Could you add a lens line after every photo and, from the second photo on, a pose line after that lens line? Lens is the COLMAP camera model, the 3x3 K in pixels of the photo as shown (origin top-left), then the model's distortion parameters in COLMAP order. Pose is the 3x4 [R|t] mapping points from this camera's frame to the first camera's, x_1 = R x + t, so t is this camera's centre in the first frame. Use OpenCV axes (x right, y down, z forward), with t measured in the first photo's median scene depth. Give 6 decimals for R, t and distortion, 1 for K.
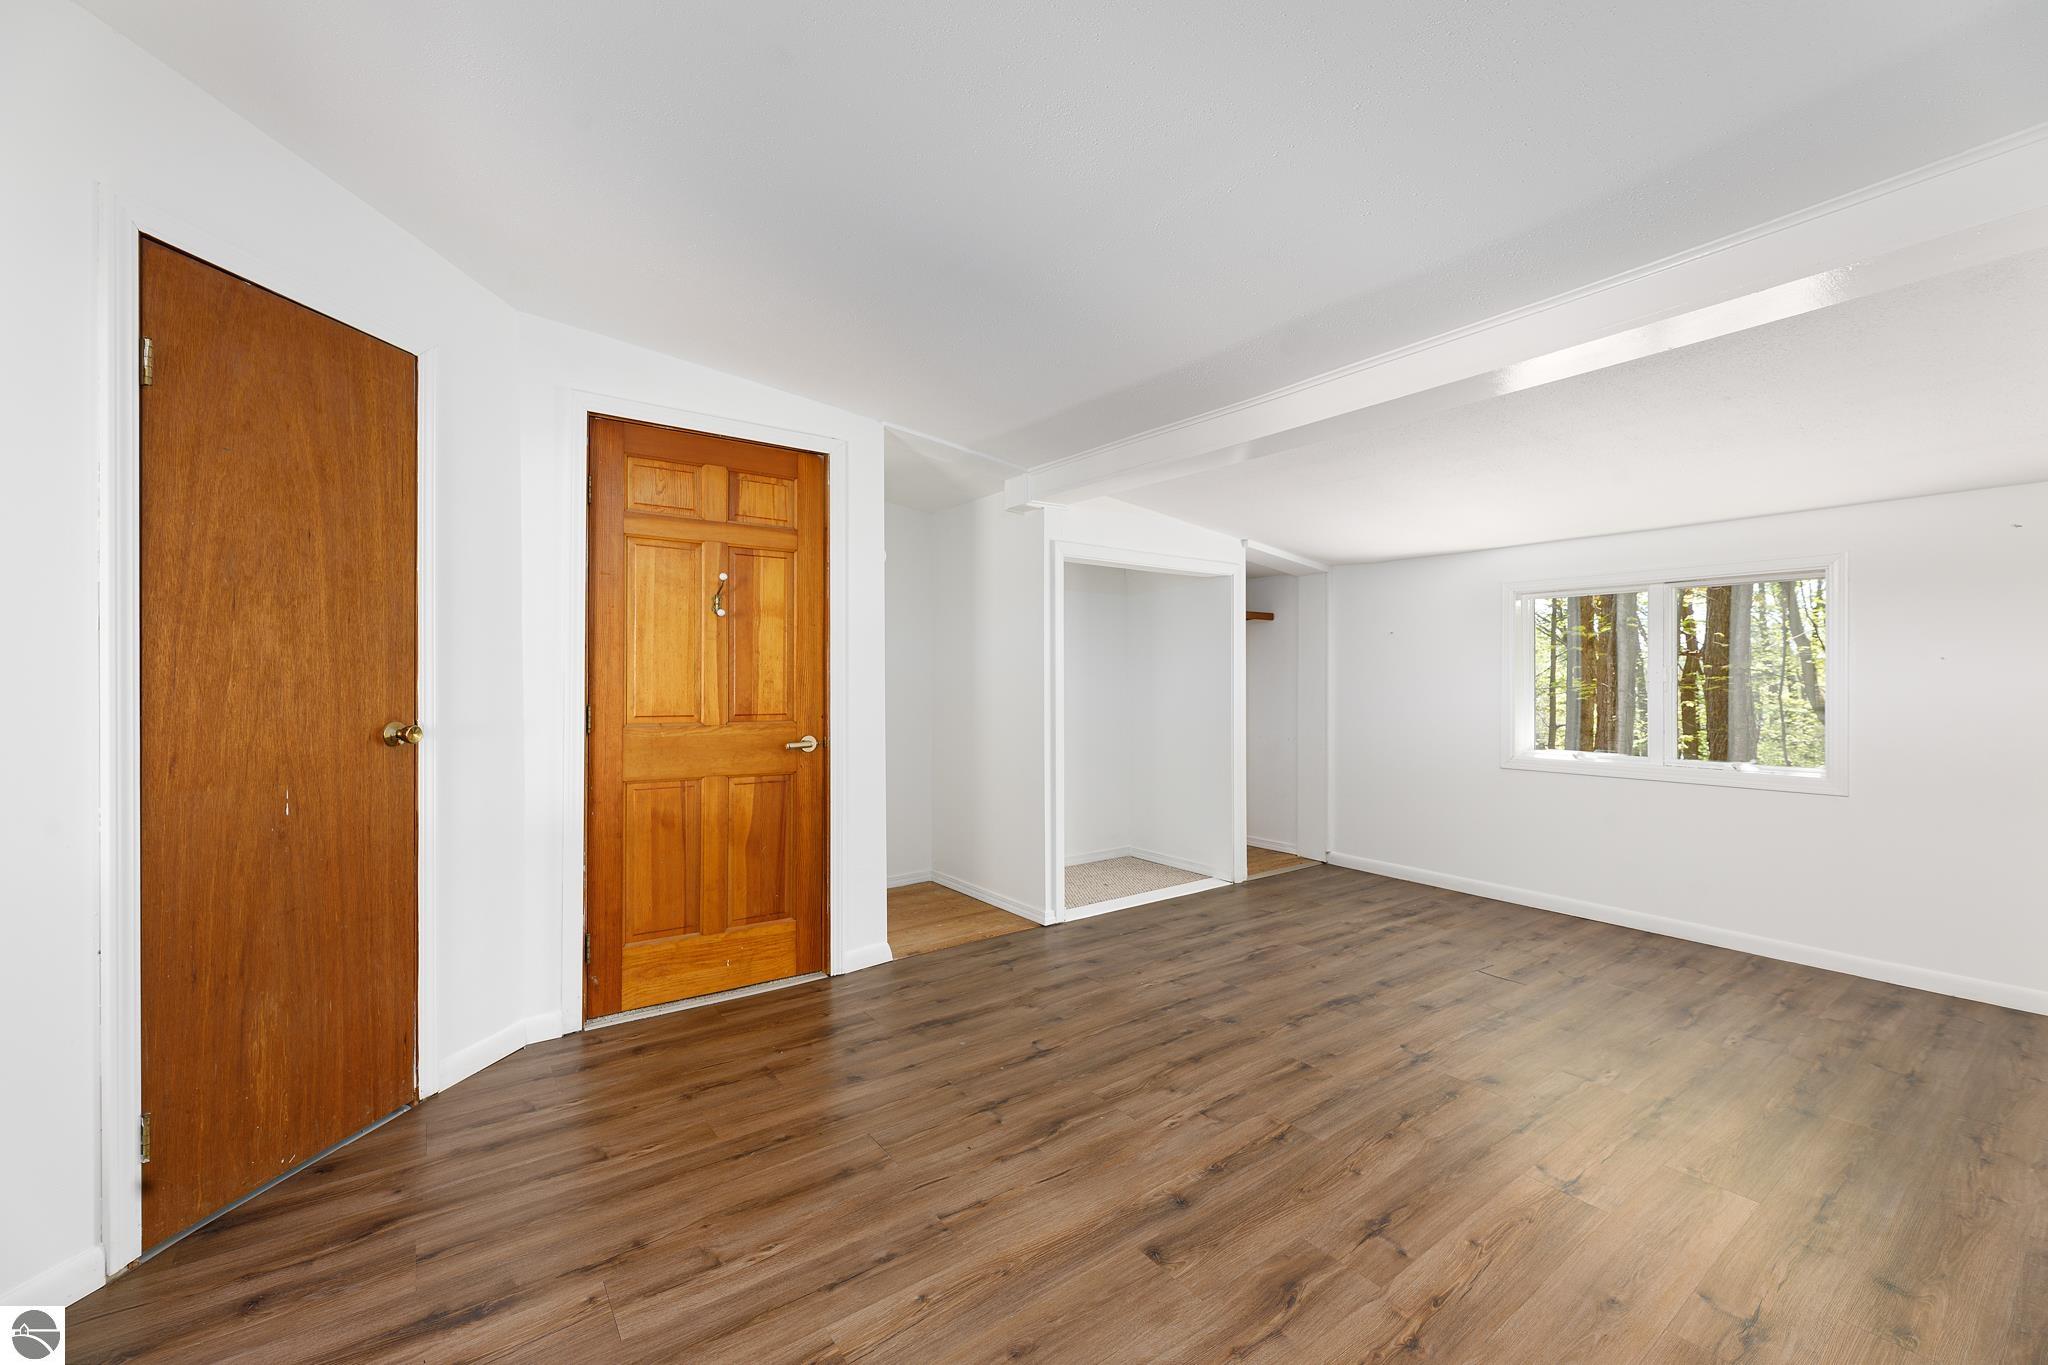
lens RADIAL K [[861.1, 0, 1021.9], [0, 861.1, 680.3], [0, 0, 1]] dist [-0.000507, -0.000602]
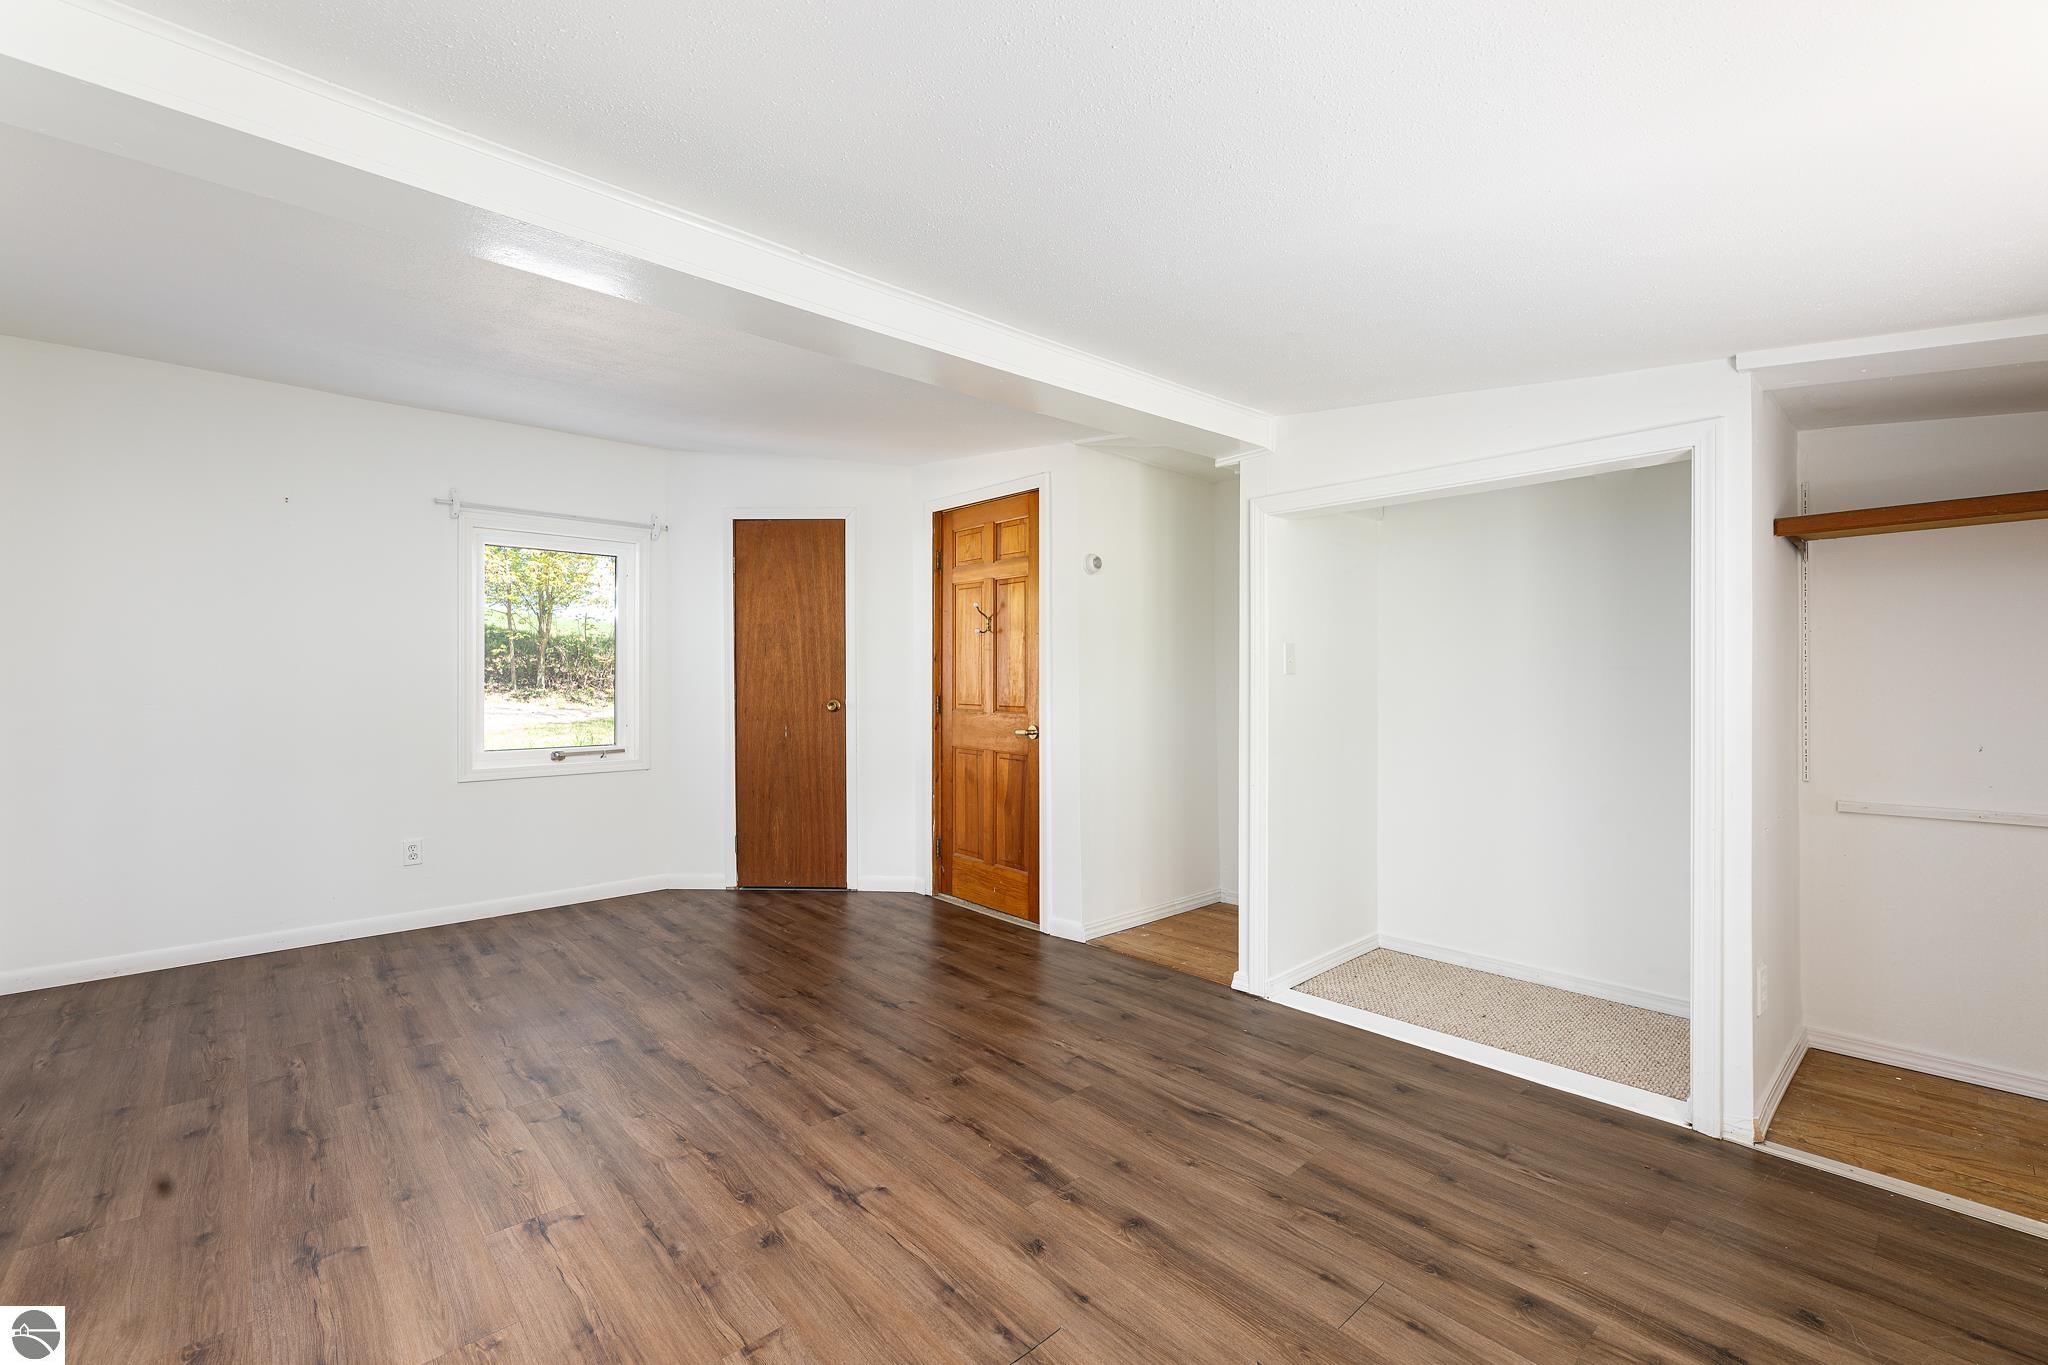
lens RADIAL K [[893.8, 0, 1022.6], [0, 893.8, 678.9], [0, 0, 1]] dist [-0.002802, -0.001096]
pose [[0.075127, 0.001351, -0.997173, 1.104402], [-0.001048, 0.999999, 0.001276, -0.004204], [0.997173, 0.000949, 0.075128, 0.977481]]
